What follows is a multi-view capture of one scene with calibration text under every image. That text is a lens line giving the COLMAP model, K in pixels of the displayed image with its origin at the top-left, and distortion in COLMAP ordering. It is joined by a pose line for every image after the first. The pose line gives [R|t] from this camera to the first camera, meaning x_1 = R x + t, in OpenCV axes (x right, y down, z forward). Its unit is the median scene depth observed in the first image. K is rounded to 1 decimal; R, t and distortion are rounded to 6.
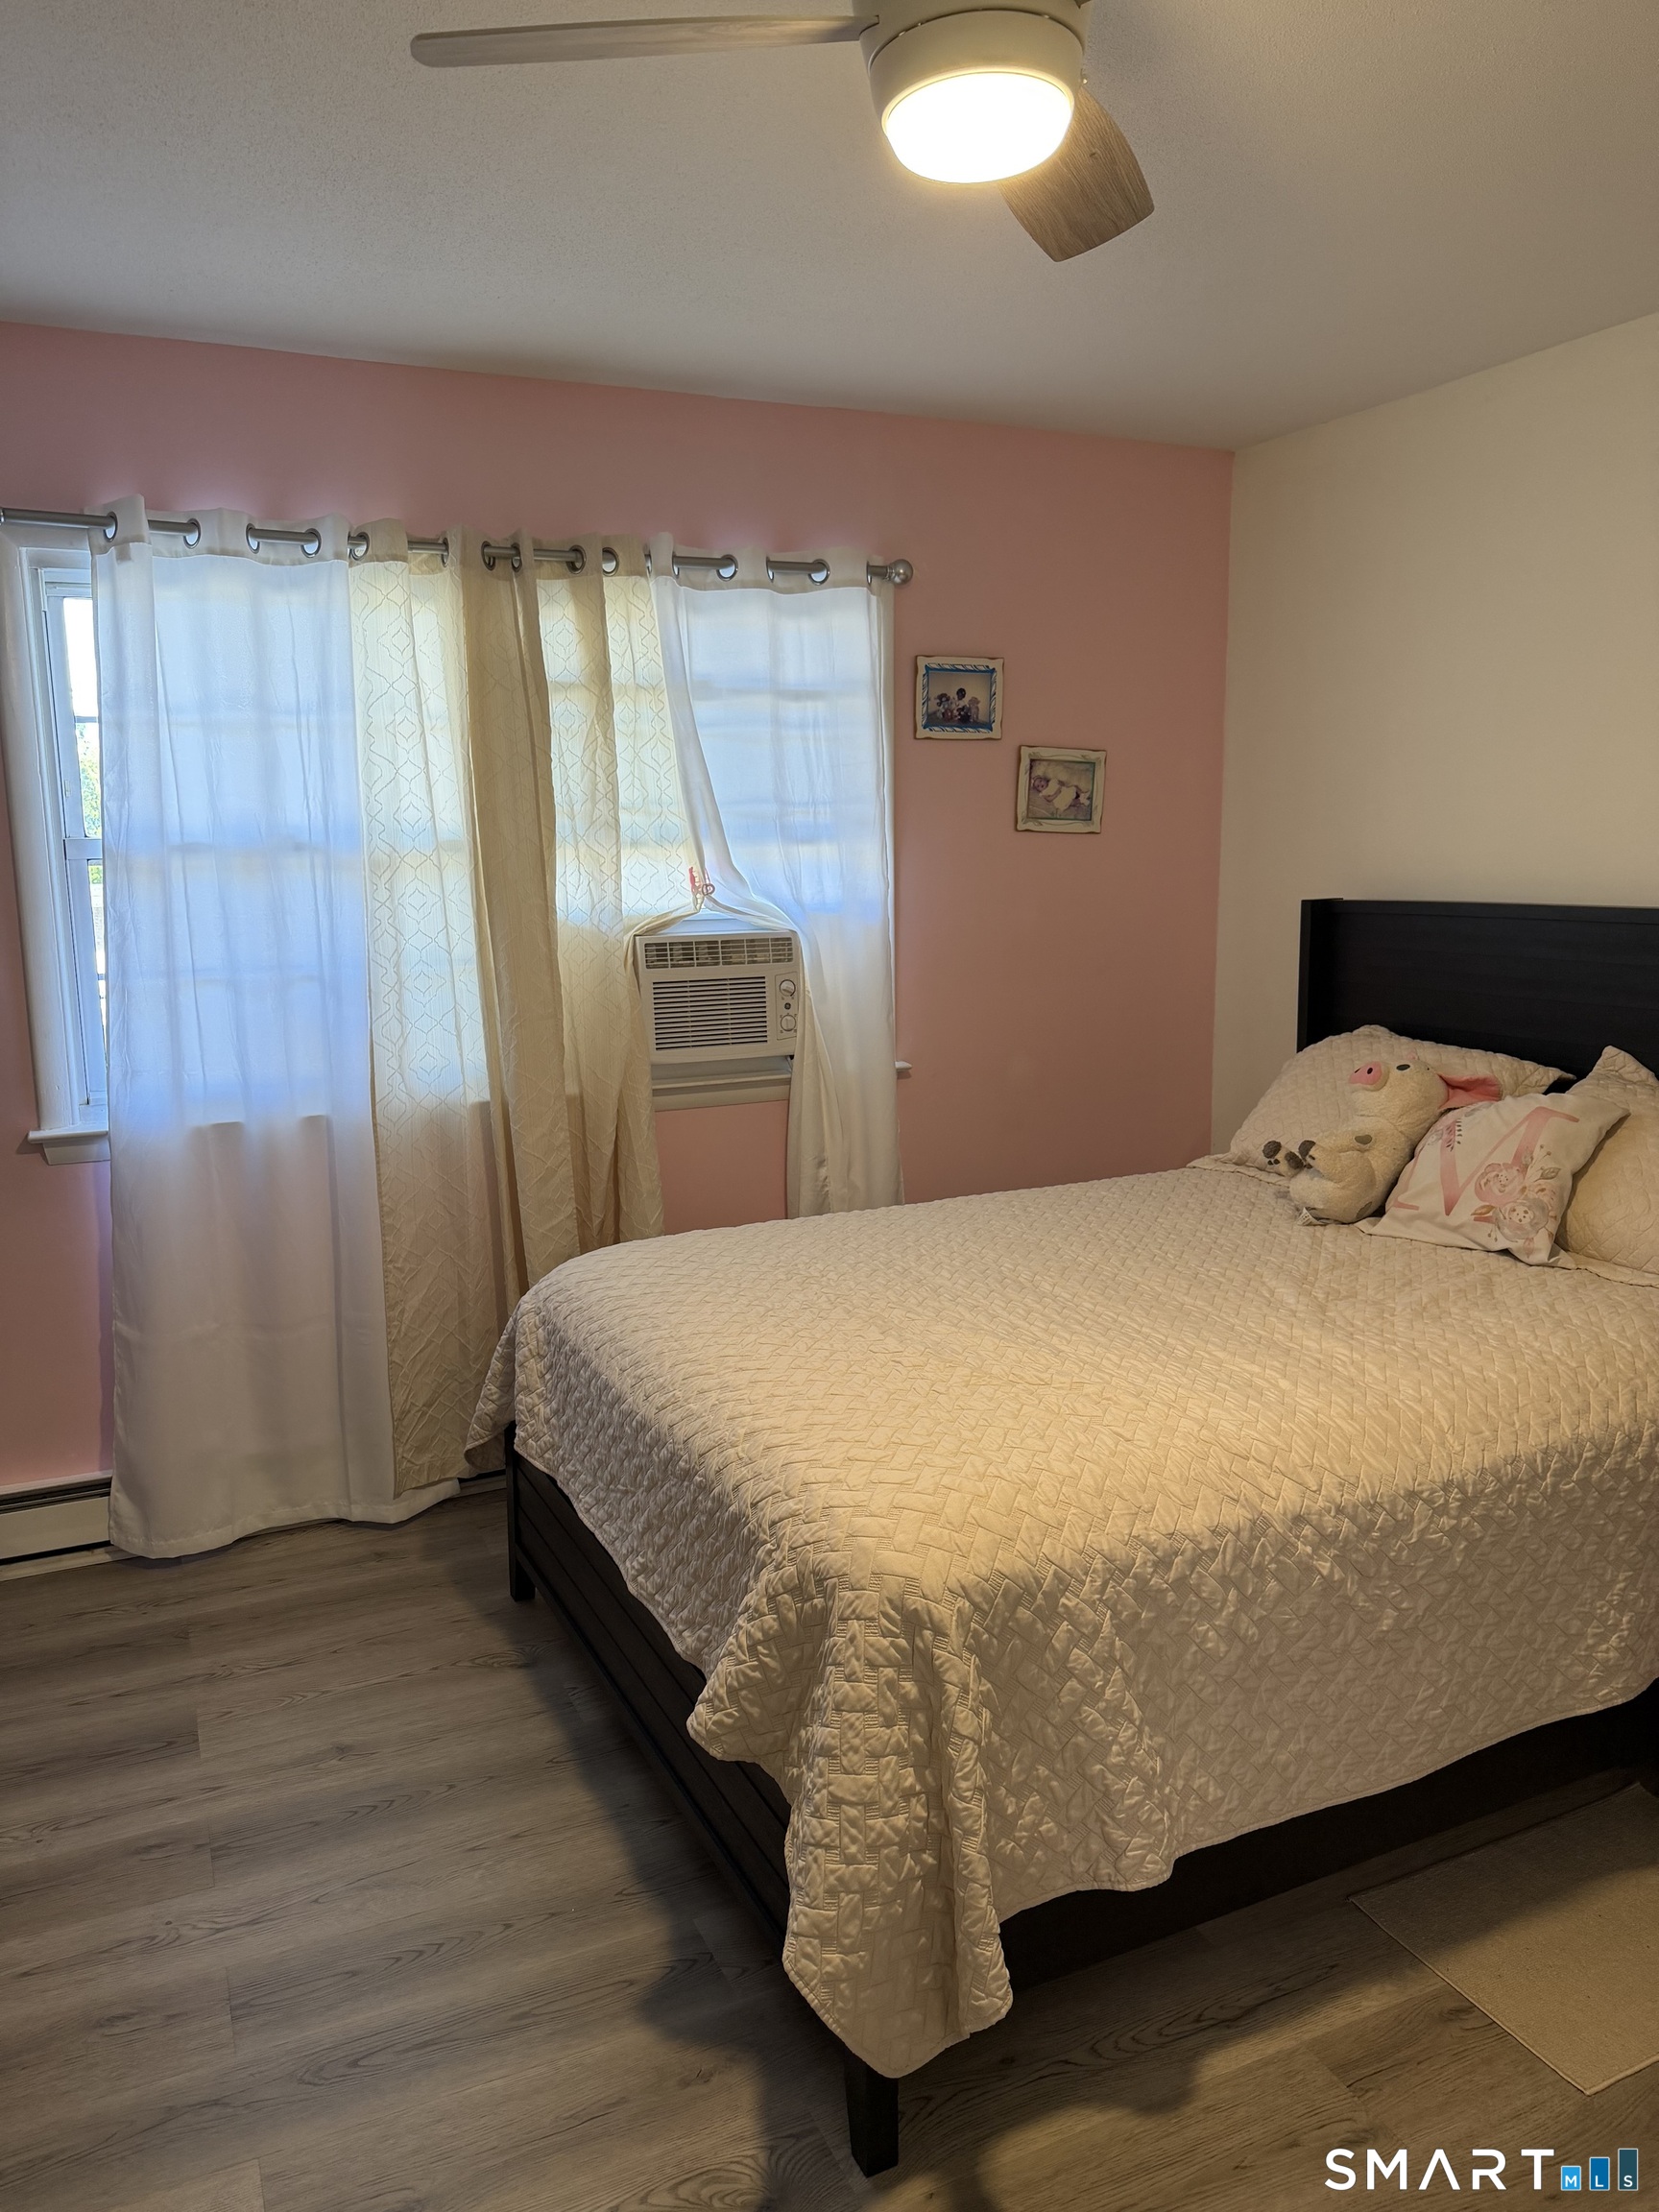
lens RADIAL K [[1534.1, 0, 827.3], [0, 1534.1, 1116.0], [0, 0, 1]] dist [0.182790, -0.364442]
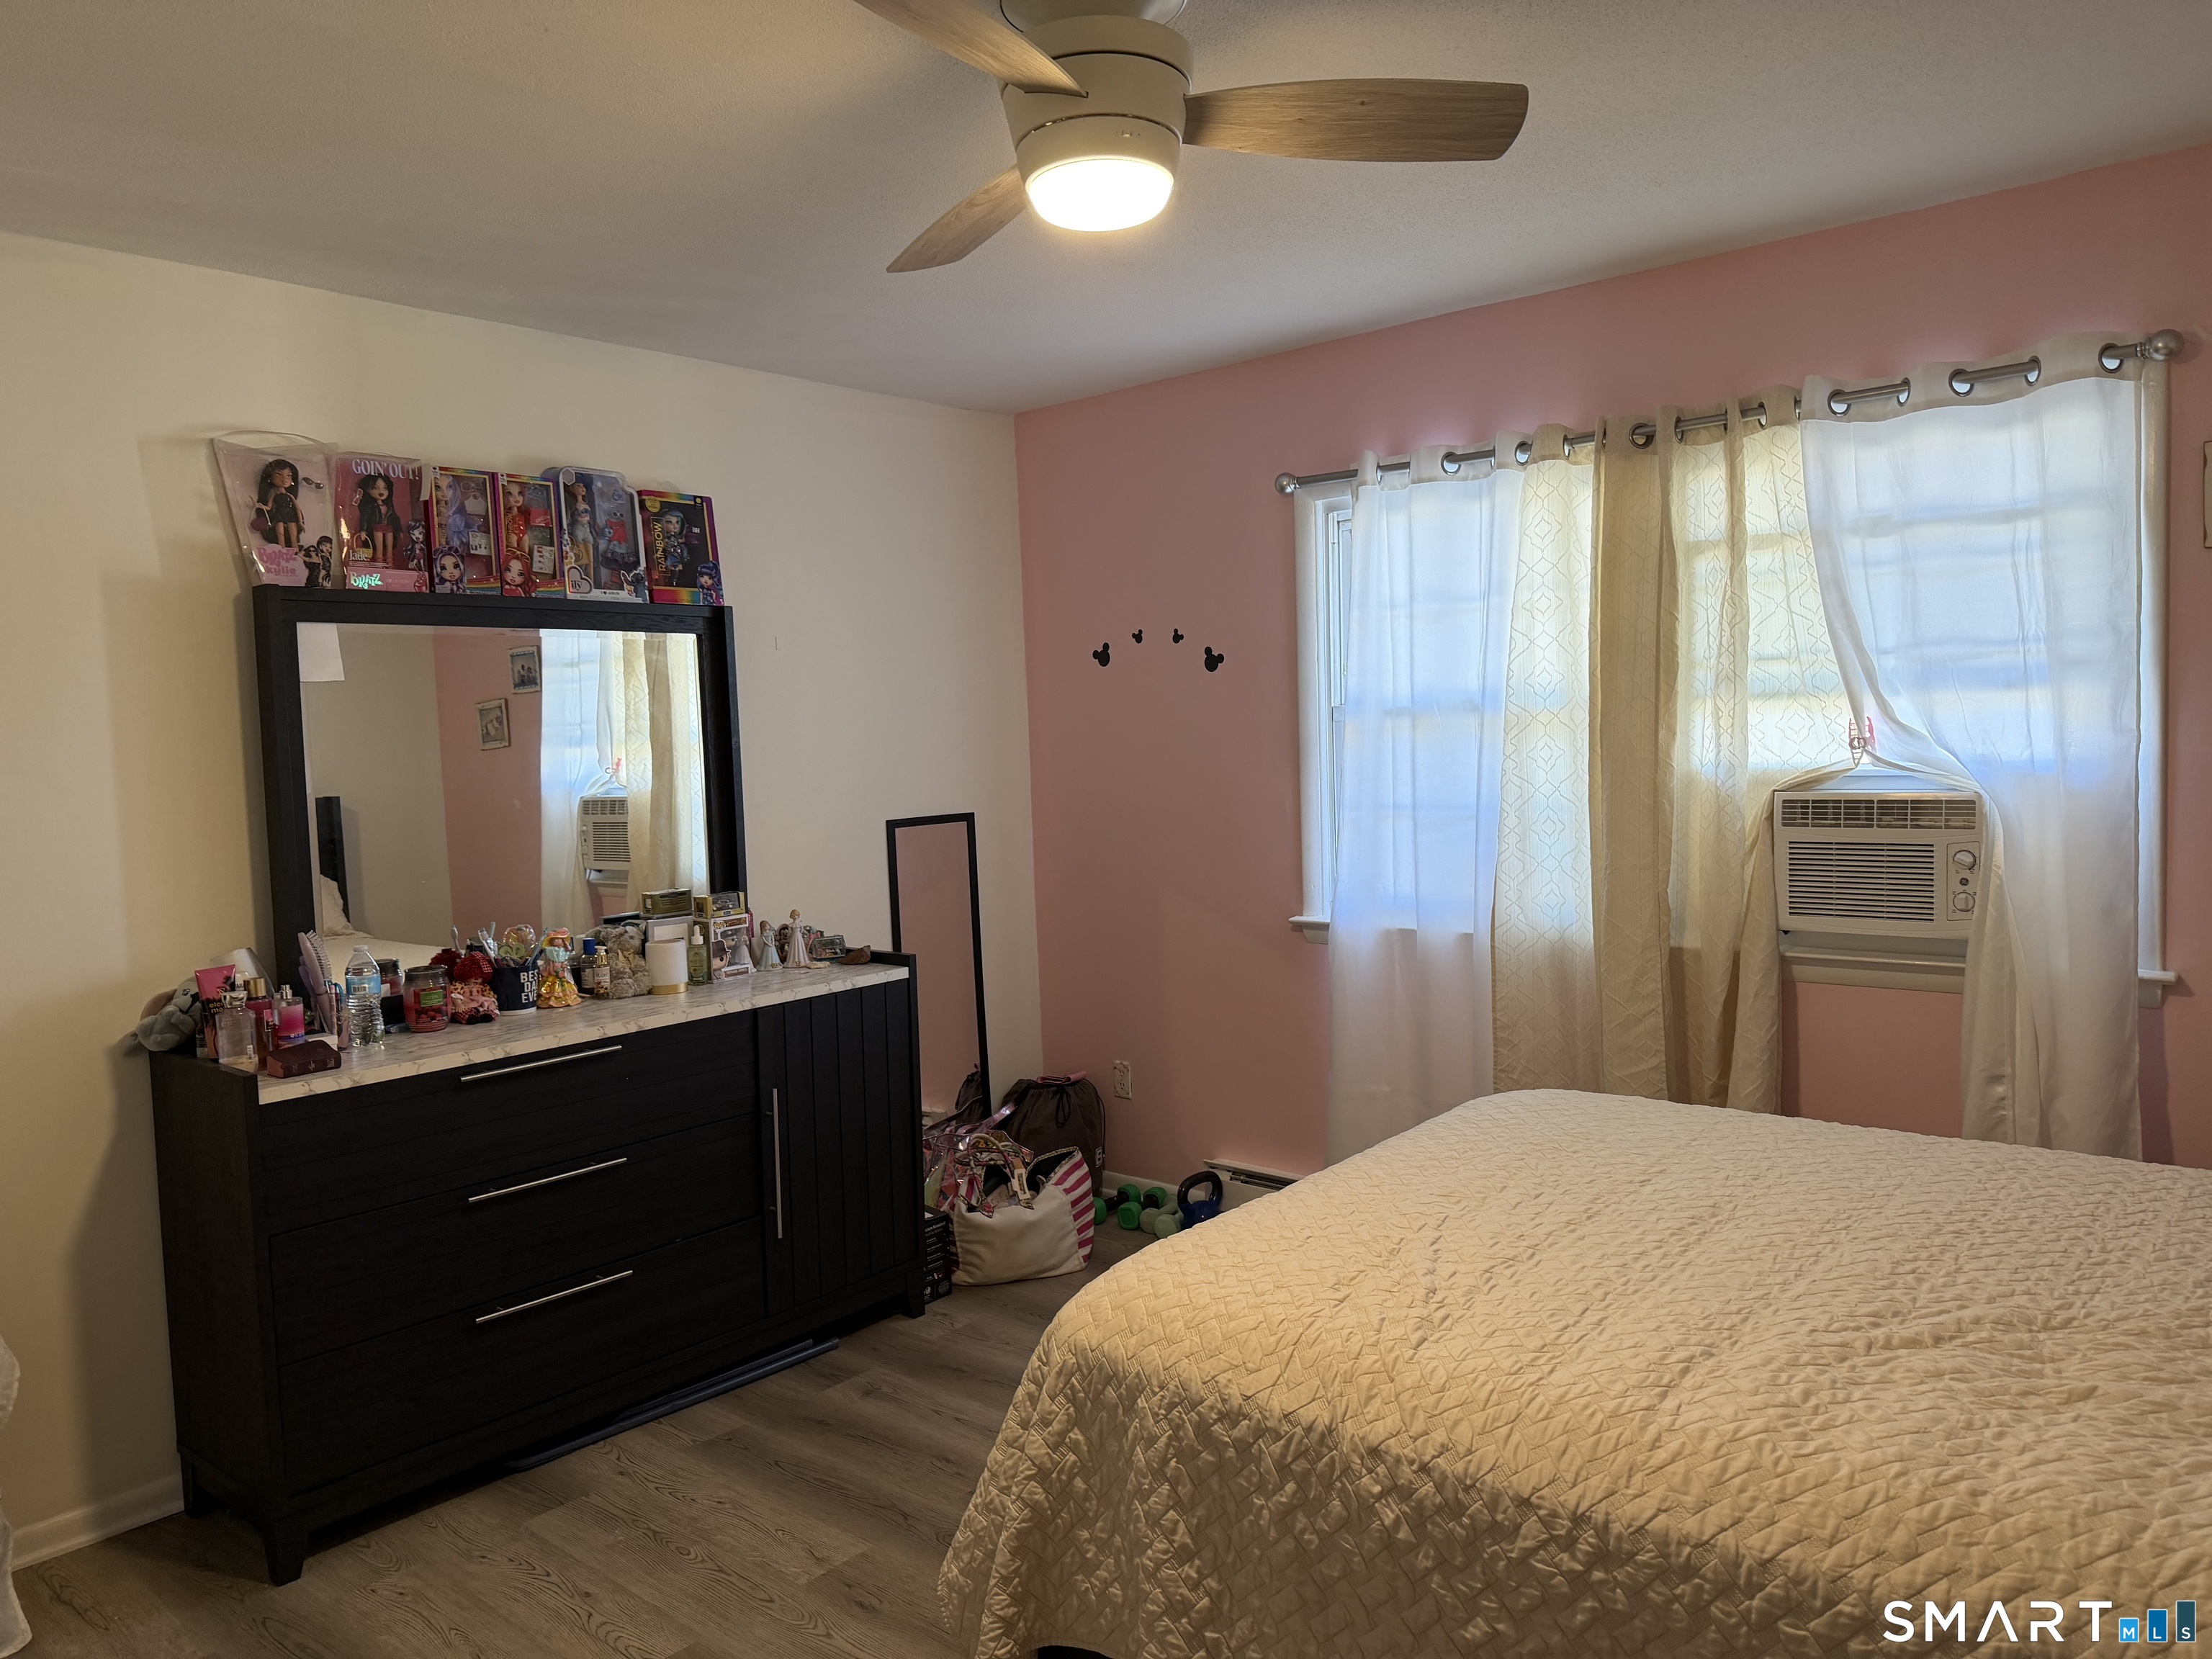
lens RADIAL K [[1535.4, 0, 1092.3], [0, 1535.4, 829.4], [0, 0, 1]] dist [0.070372, -0.095300]
pose [[0.424620, 0.065843, -0.902974, 0.604686], [-0.124240, 0.992155, 0.013923, -0.059832], [0.896807, 0.106274, 0.429469, 0.239252]]
